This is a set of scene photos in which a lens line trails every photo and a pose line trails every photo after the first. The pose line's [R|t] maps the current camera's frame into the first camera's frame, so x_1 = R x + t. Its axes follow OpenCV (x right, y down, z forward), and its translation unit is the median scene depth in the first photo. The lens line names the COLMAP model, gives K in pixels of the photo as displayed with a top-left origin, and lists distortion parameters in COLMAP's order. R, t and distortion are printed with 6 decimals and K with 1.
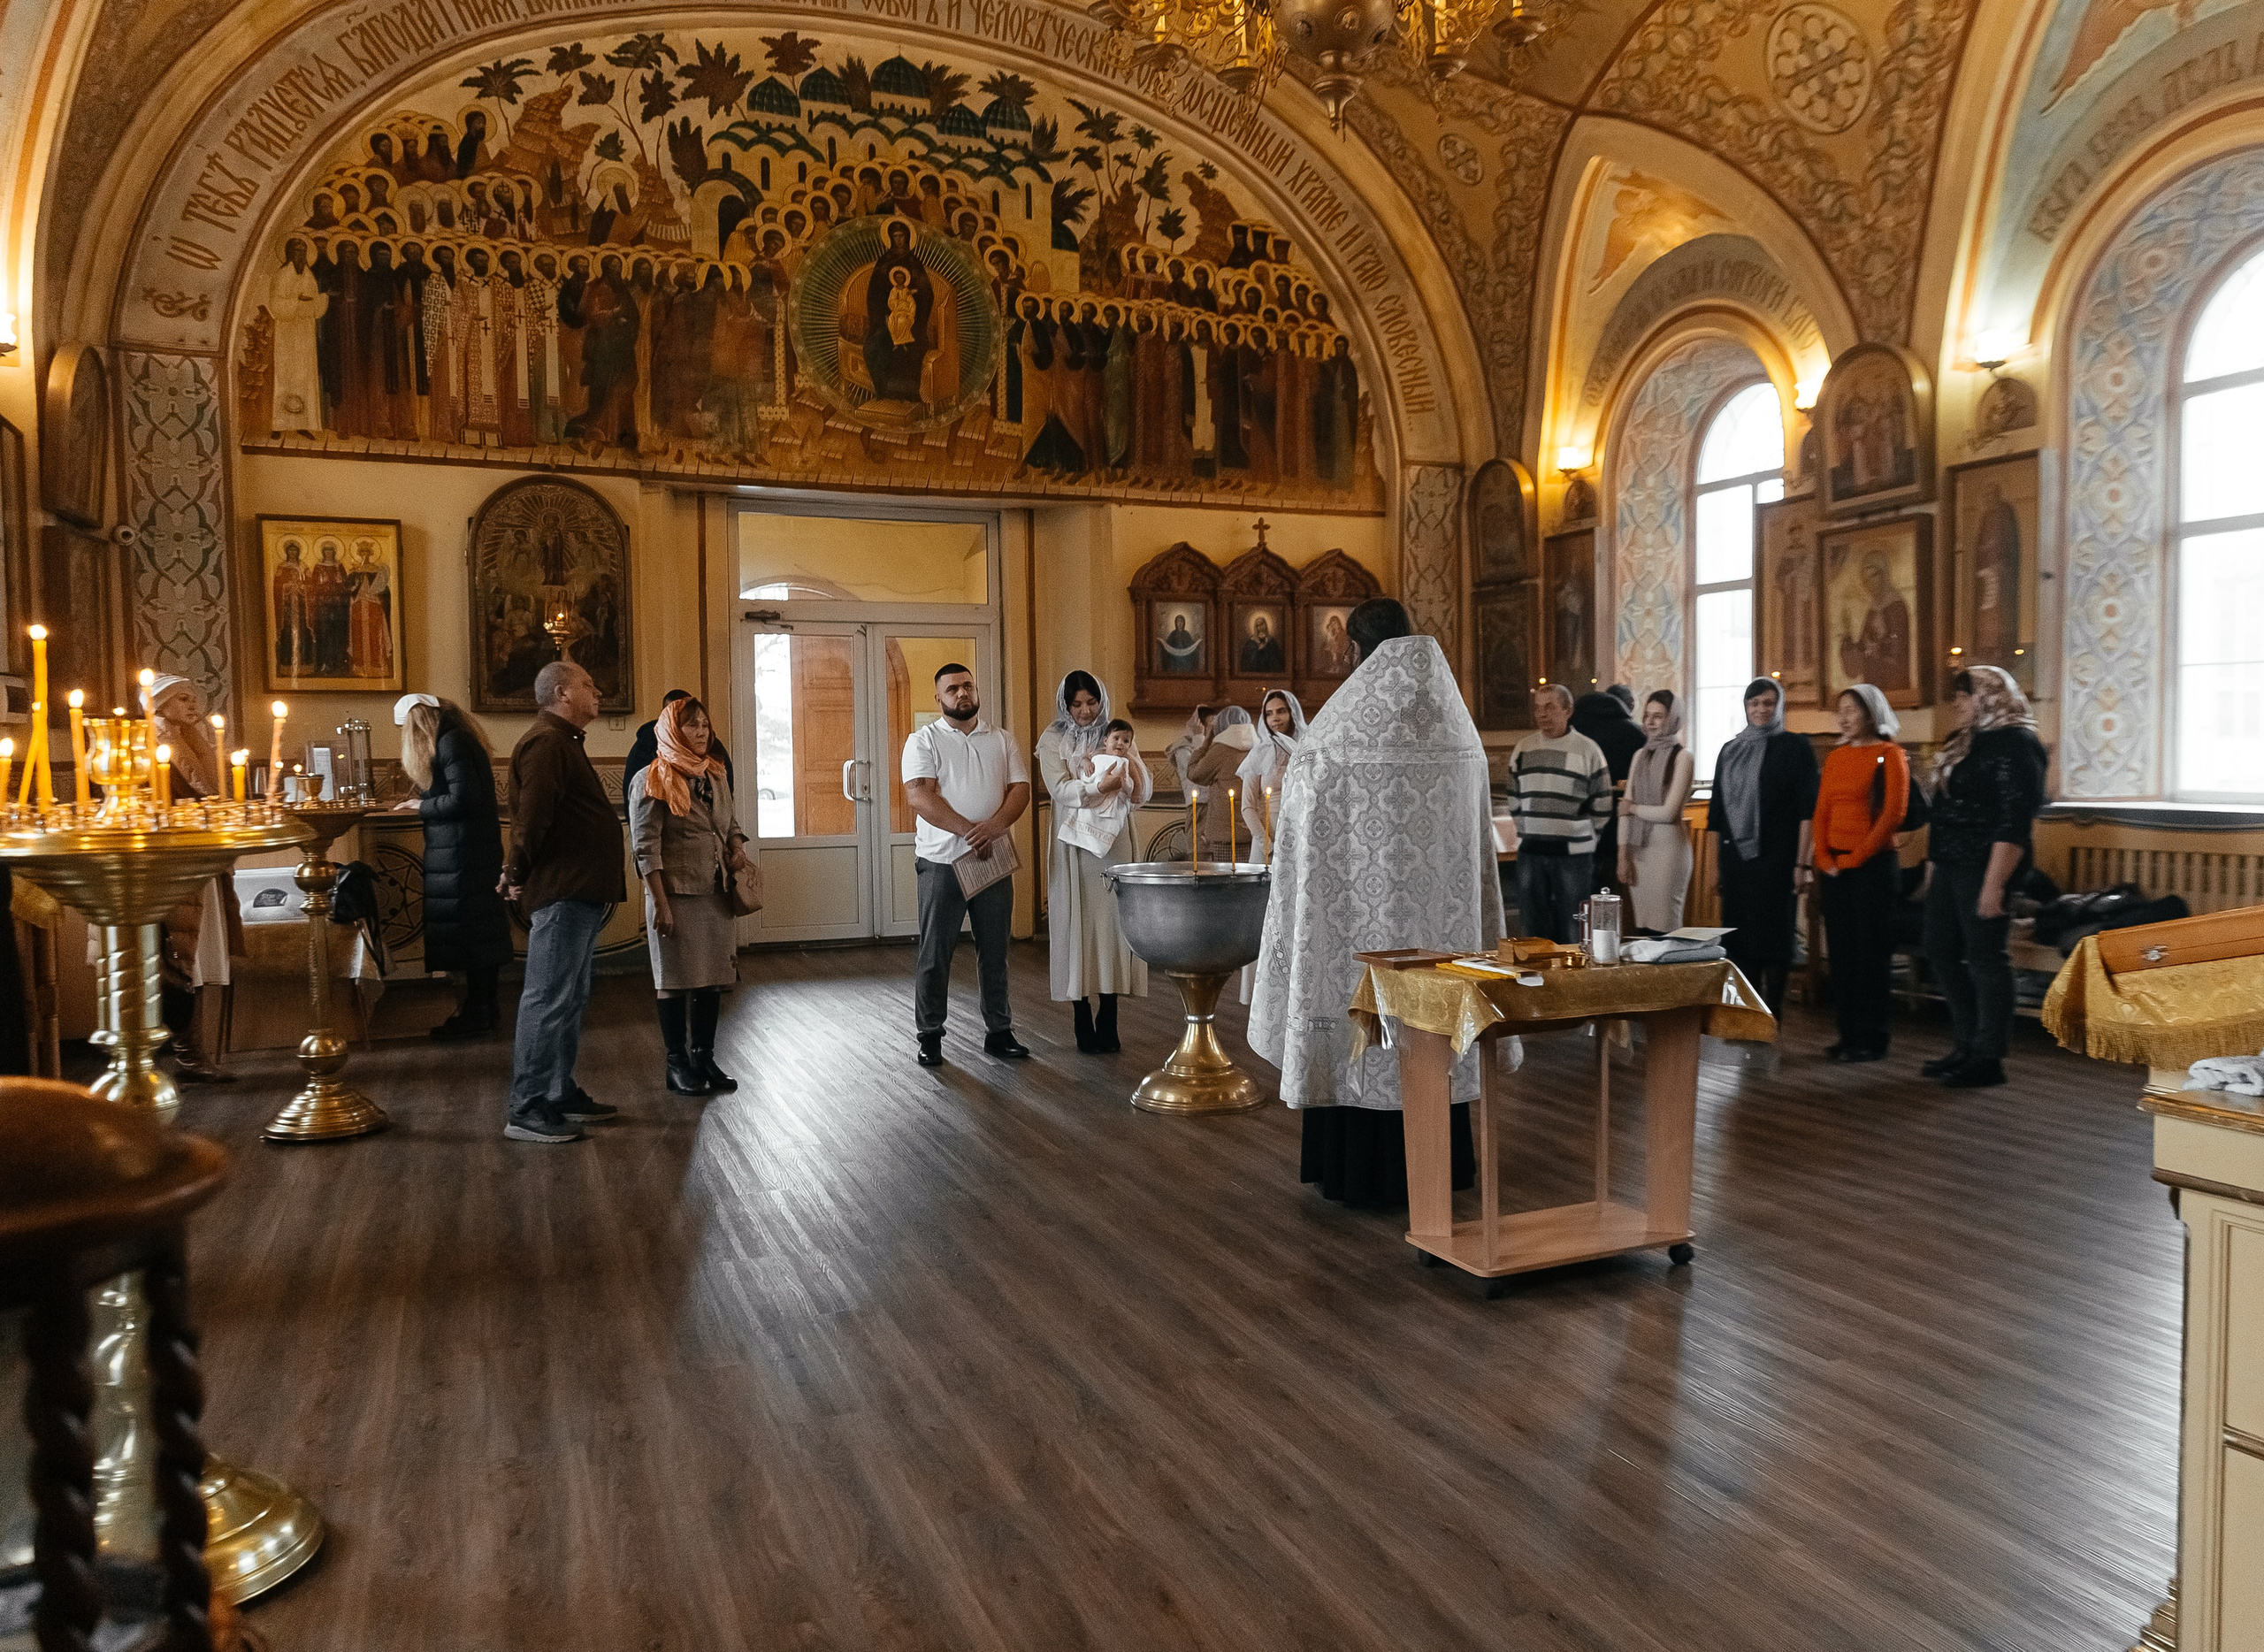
lens RADIAL K [[1666.7, 0, 1240.9], [0, 1666.7, 824.0], [0, 0, 1]] dist [-0.011760, 0.004498]
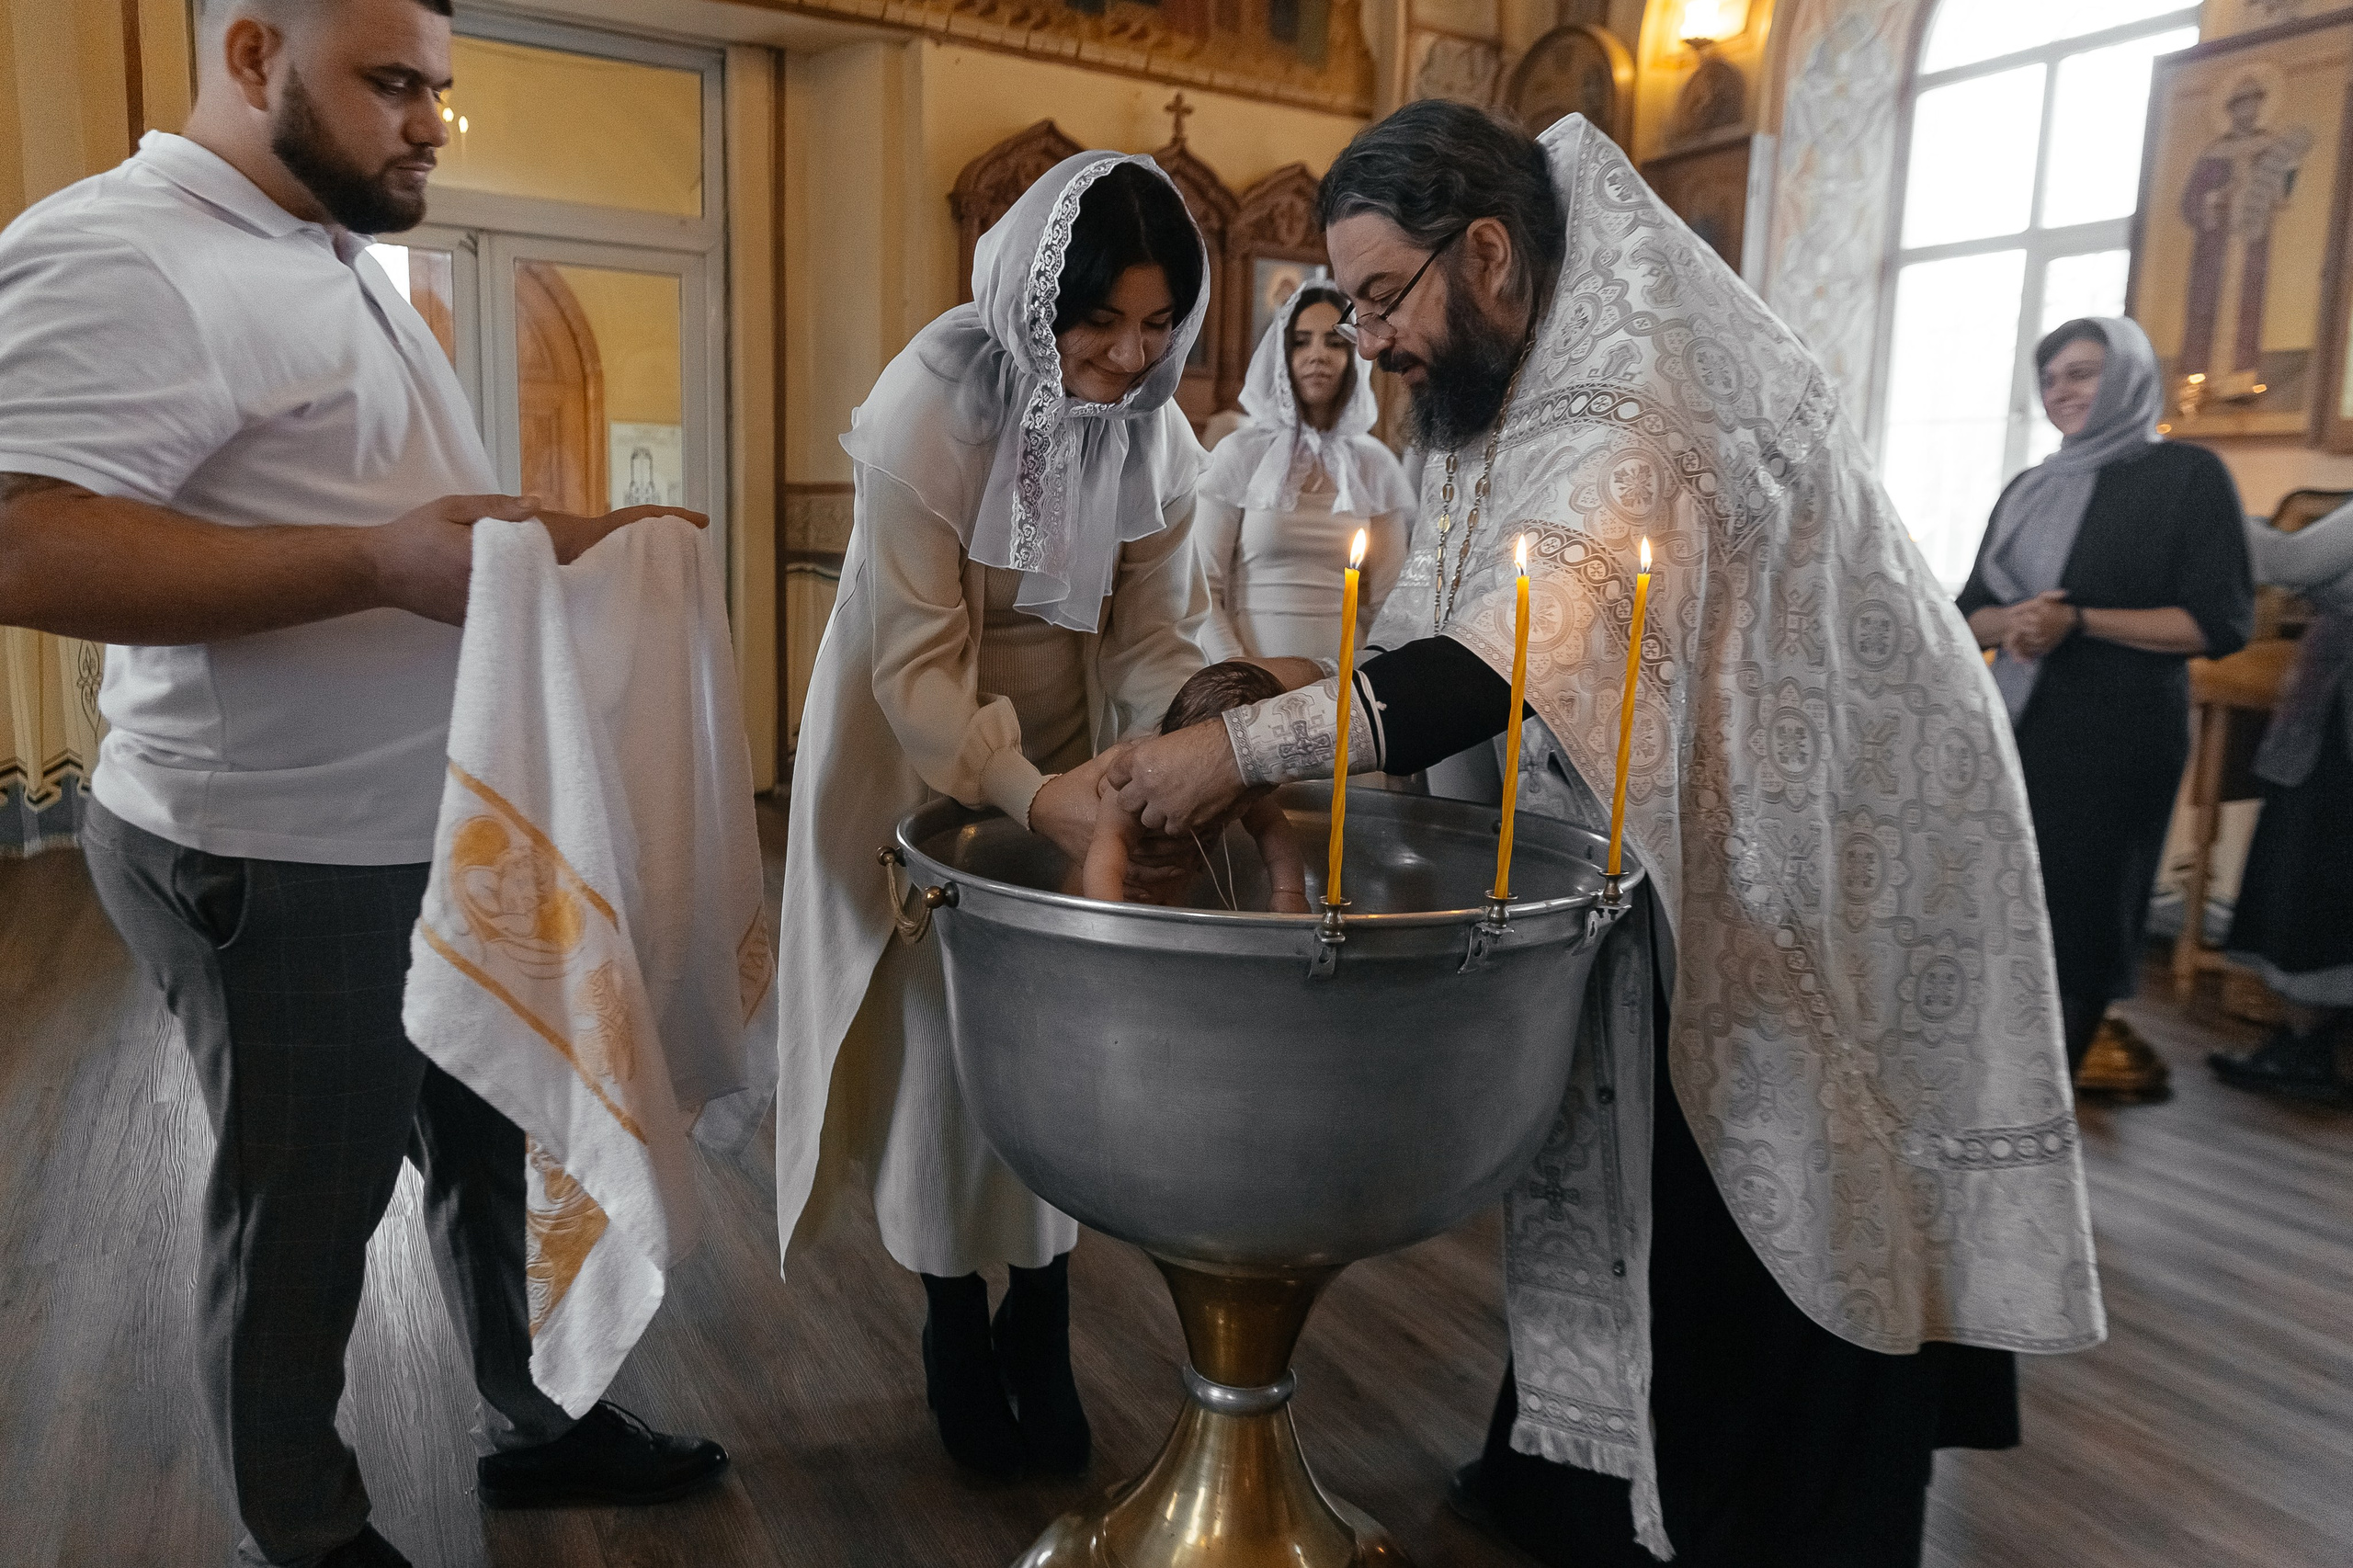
lens RADIAL K [[1614.6, 0, 1172.1], [0, 1614.6, 775.2], [0, 0, 1]] dist [-0.004430, 0.006419]
pose [[0.995431, 0.031729, 0.090059, -0.035153], [-0.041065, 0.993751, 0.103789, -0.004232], [-0.086203, -0.107013, 0.990514, 0.427436]]
